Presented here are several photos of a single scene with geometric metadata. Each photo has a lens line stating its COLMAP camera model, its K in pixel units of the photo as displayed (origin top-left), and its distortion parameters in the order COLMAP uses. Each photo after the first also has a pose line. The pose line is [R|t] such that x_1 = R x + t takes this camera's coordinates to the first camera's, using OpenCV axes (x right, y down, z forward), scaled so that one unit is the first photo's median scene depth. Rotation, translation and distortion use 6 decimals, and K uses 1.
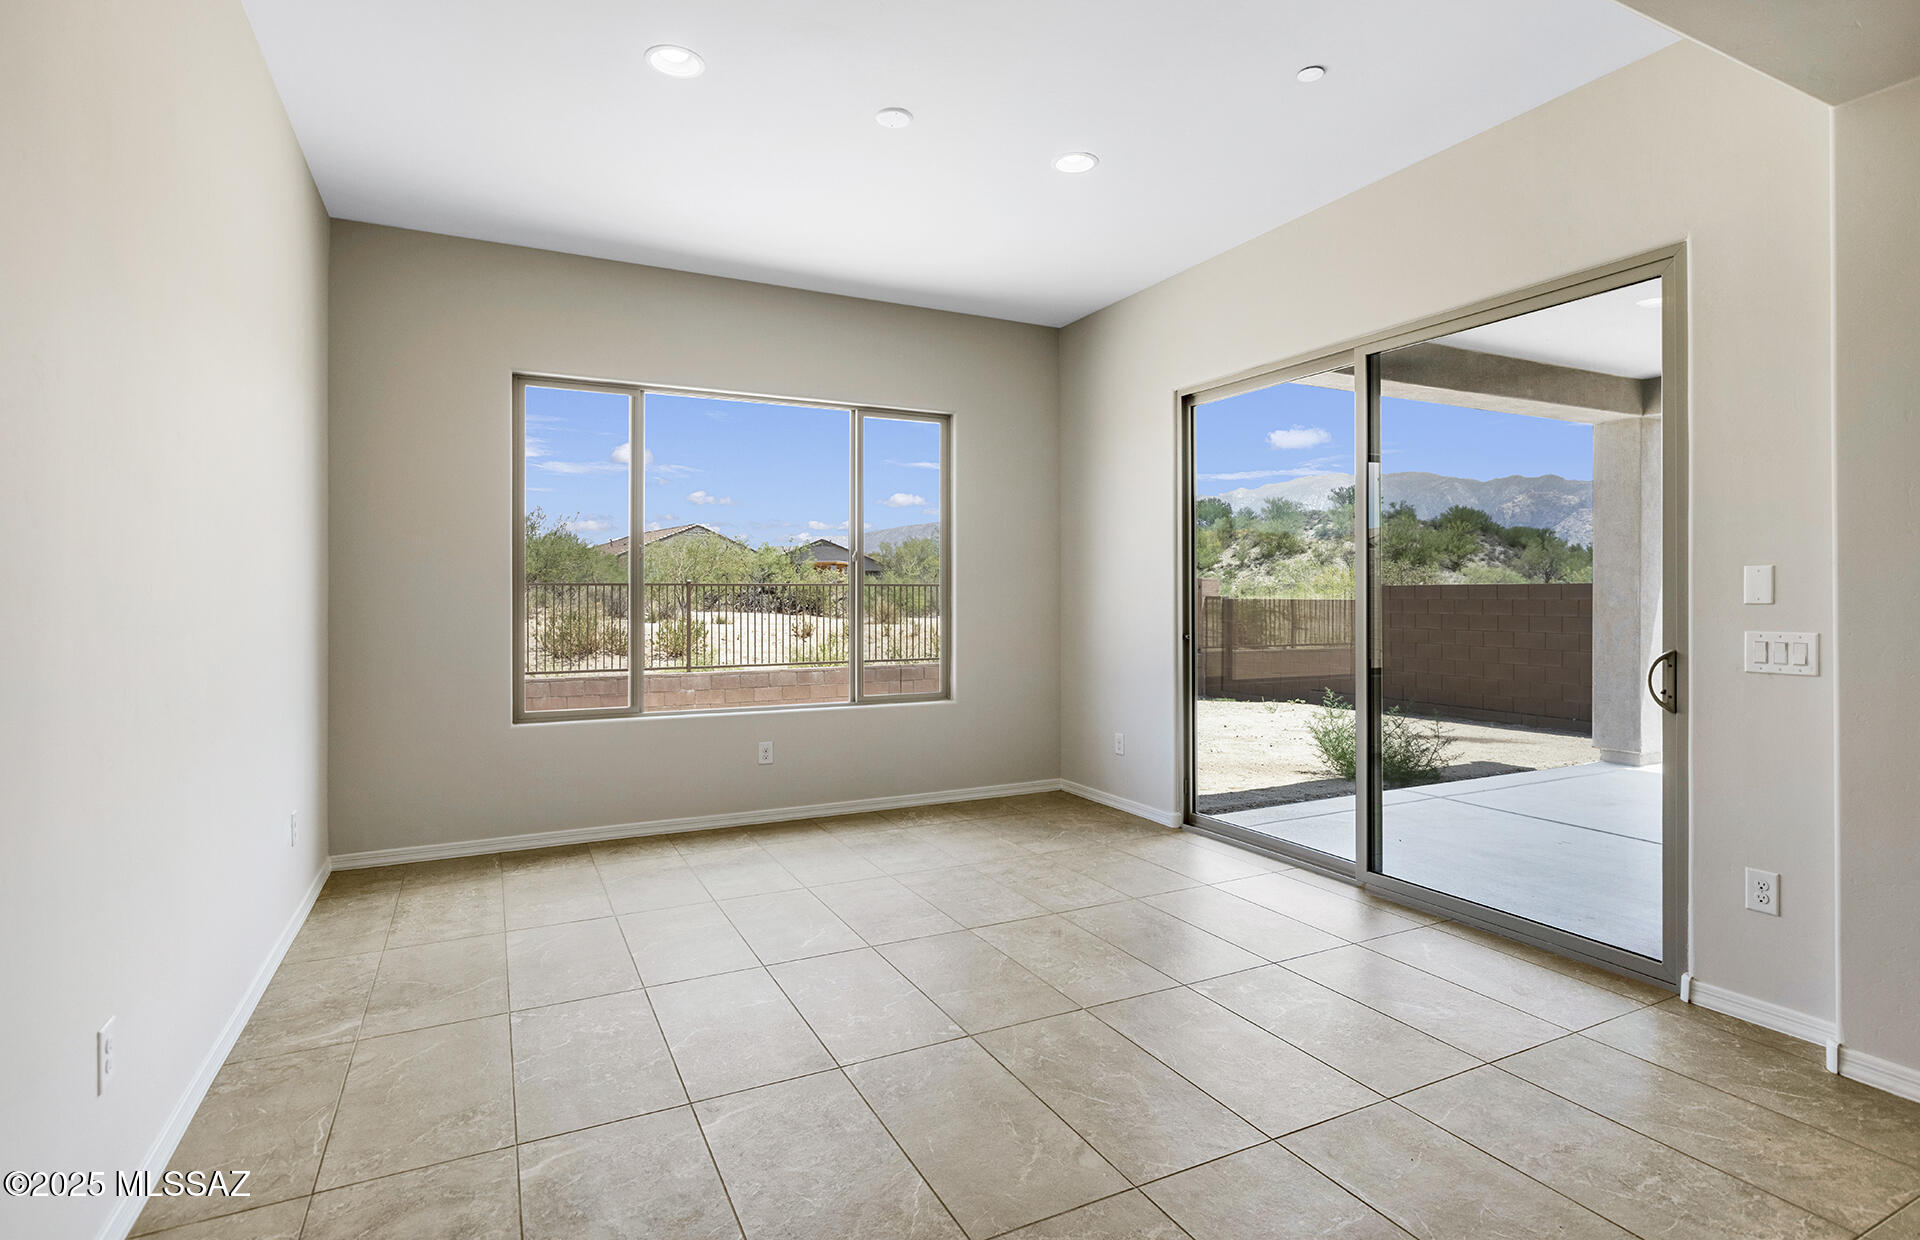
lens RADIAL K [[963.8, 0, 964.0], [0, 963.8, 591.7], [0, 0, 1]] dist [-0.009150, -0.001389]
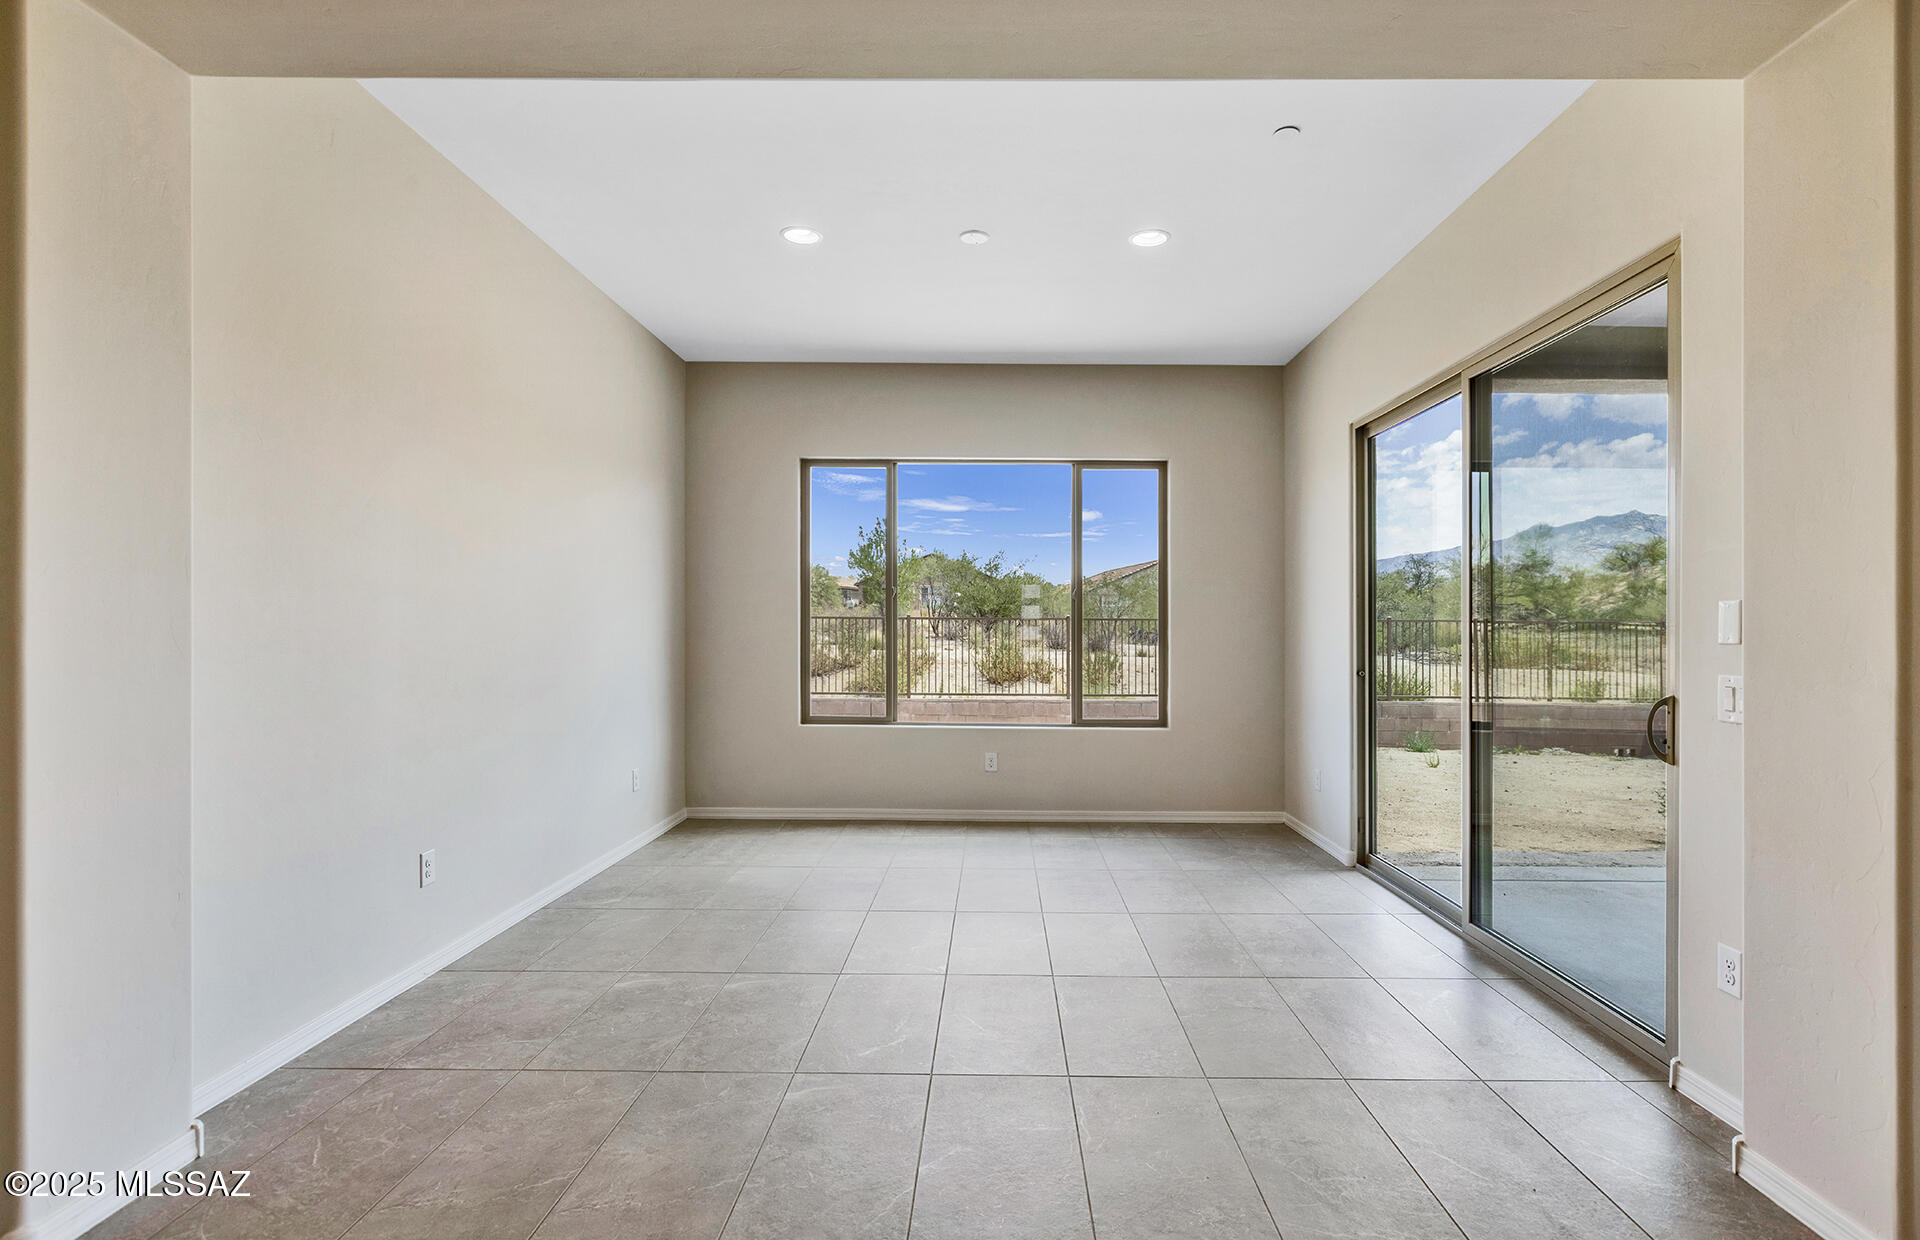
lens RADIAL K [[965.2, 0, 968.9], [0, 965.2, 626.5], [0, 0, 1]] dist [-0.013789, -0.000186]
pose [[0.878884, 0.006242, -0.476995, 0.315531], [-0.006362, 0.999979, 0.001363, 0.000230], [0.476994, 0.001837, 0.878905, -0.052005]]
